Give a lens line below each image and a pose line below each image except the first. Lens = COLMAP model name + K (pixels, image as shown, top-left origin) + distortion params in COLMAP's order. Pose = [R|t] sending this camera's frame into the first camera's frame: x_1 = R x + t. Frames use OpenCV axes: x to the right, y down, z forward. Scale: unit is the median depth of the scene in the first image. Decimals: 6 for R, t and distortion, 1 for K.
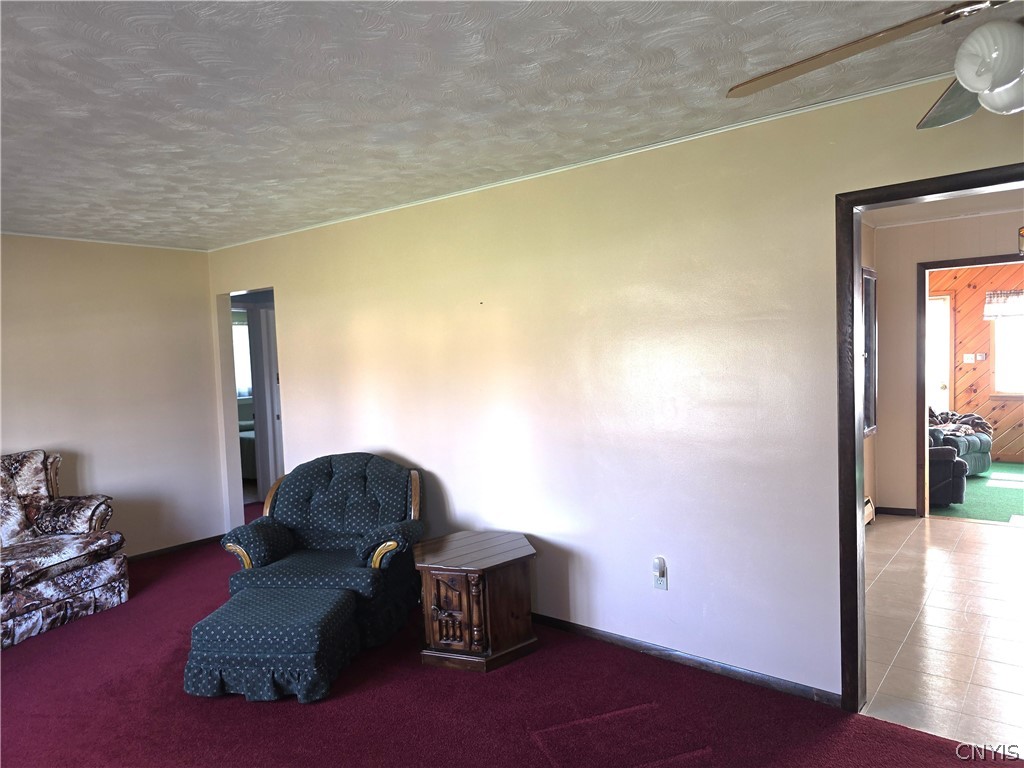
lens RADIAL K [[693.1, 0, 512.0], [0, 693.1, 384.0], [0, 0, 1]] dist [0.049603, -0.036582]
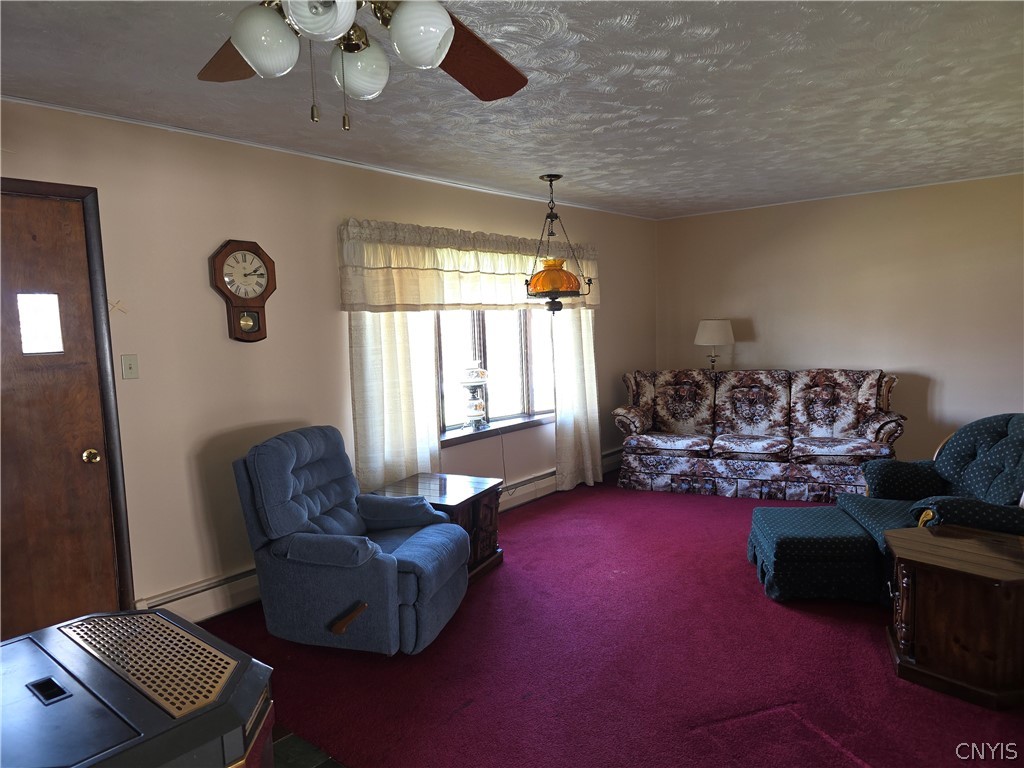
lens RADIAL K [[693.1, 0, 512.0], [0, 693.1, 384.0], [0, 0, 1]] dist [0.049603, -0.036582]
pose [[-0.015432, 0.133024, -0.990993, 0.608897], [-0.019845, 0.990875, 0.133317, -0.034551], [0.999684, 0.021723, -0.012651, 0.423086]]
